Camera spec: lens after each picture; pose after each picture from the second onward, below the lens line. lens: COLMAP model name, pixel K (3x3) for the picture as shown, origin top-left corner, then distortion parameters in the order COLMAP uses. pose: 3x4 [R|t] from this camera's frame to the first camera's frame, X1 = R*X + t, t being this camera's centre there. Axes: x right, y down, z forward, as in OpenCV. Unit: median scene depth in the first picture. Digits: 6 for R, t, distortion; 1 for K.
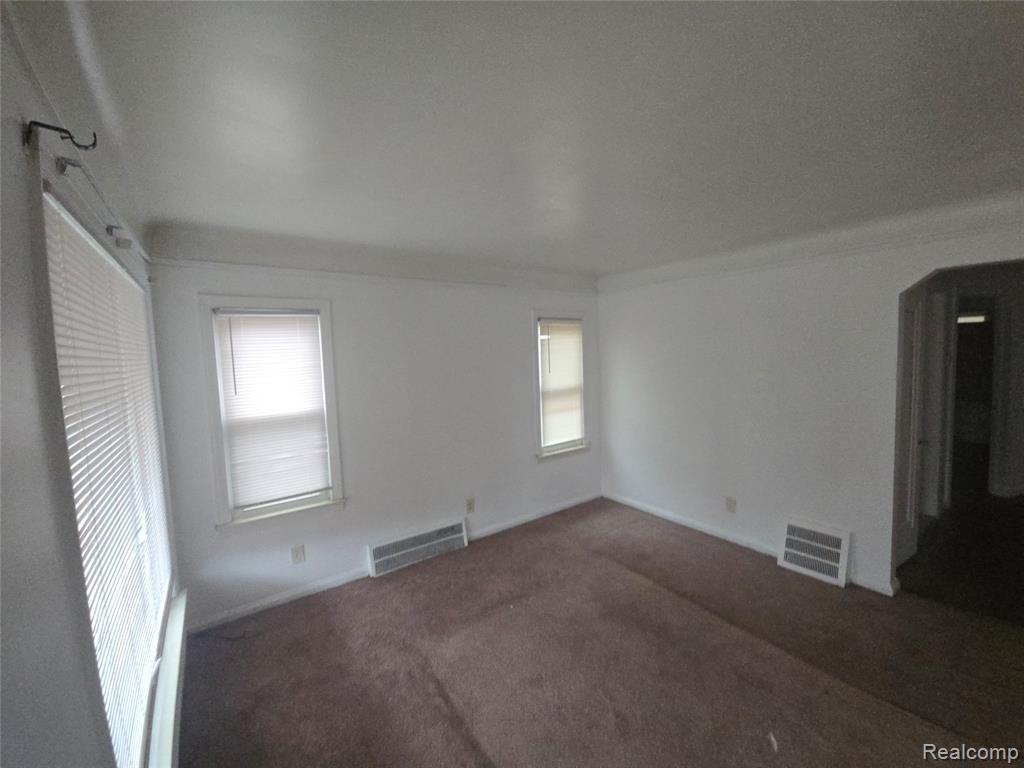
lens RADIAL K [[419.8, 0, 509.1], [0, 419.8, 381.5], [0, 0, 1]] dist [0.000643, -0.004616]
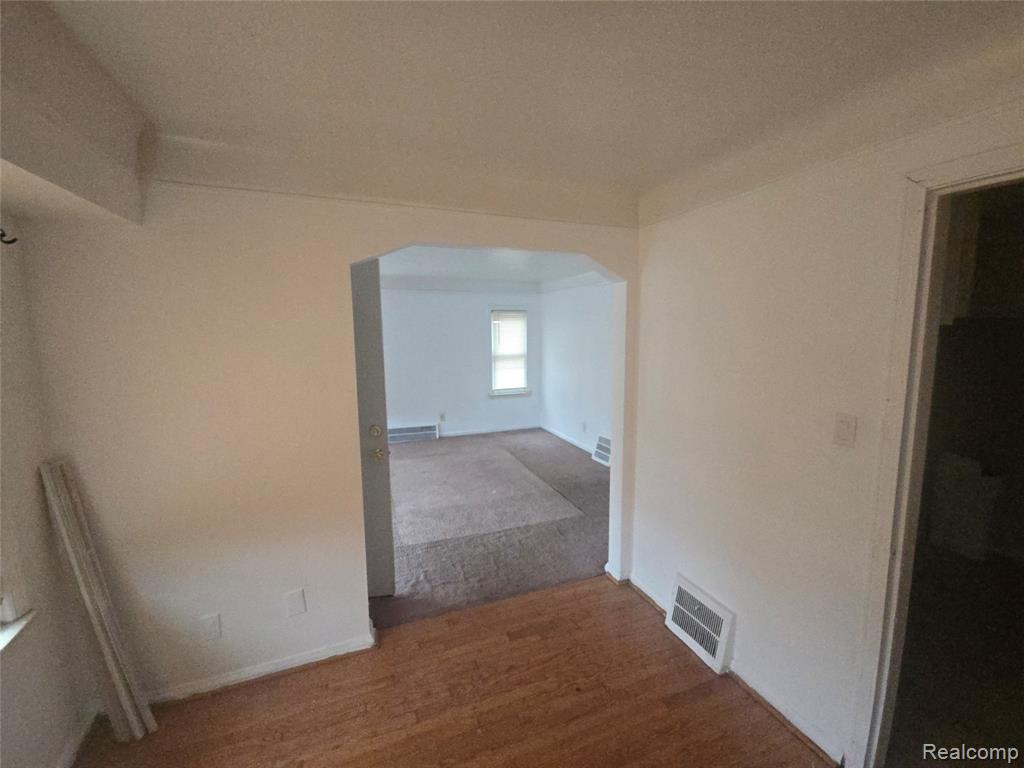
lens RADIAL K [[419.8, 0, 509.8], [0, 419.8, 375.6], [0, 0, 1]] dist [0.000643, -0.004616]
pose [[0.968344, 0.055680, -0.243331, 0.681209], [-0.045363, 0.997826, 0.047801, 0.026669], [0.245463, -0.035250, 0.968765, -0.719099]]
